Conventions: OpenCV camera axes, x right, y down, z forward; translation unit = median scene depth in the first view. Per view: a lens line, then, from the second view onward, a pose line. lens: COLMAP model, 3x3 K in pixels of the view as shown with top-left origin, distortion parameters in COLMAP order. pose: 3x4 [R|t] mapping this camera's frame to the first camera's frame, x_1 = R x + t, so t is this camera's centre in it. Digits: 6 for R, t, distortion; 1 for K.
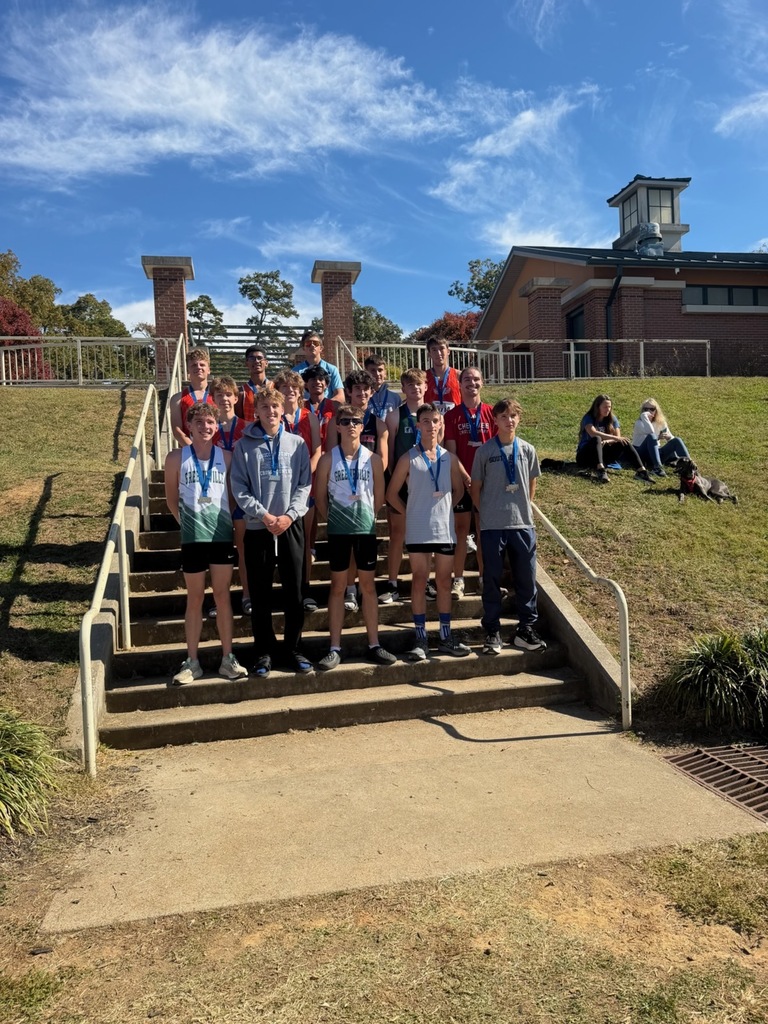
lens RADIAL K [[729.6, 0, 389.3], [0, 729.6, 515.7], [0, 0, 1]] dist [0.172155, -0.386739]
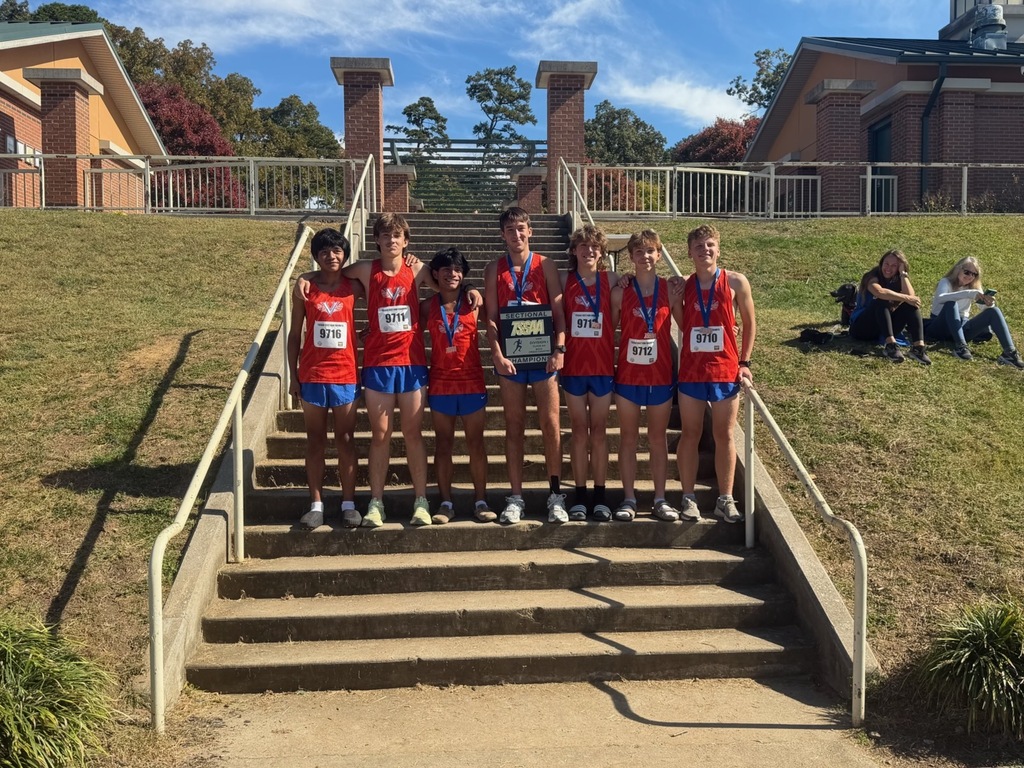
lens RADIAL K [[897.6, 0, 515.5], [0, 897.6, 389.6], [0, 0, 1]] dist [0.127475, -0.269050]
pose [[0.989480, 0.042393, -0.138320, 0.076245], [-0.038936, 0.998860, 0.027602, -0.047477], [0.139332, -0.021926, 0.990003, 0.050463]]
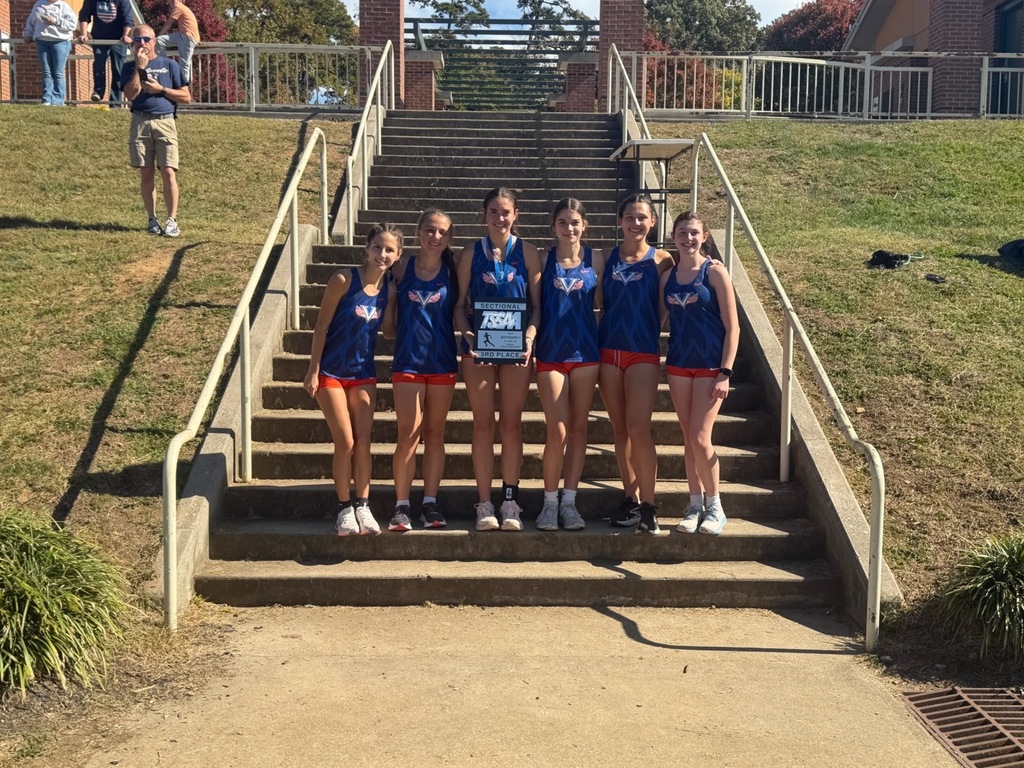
lens RADIAL K [[1099.3, 0, 508.4], [0, 1099.3, 385.3], [0, 0, 1]] dist [0.200914, -0.500680]
pose [[0.980215, 0.069365, -0.185382, 0.127838], [-0.055070, 0.995177, 0.081185, -0.032235], [0.190119, -0.069369, 0.979307, -0.096973]]
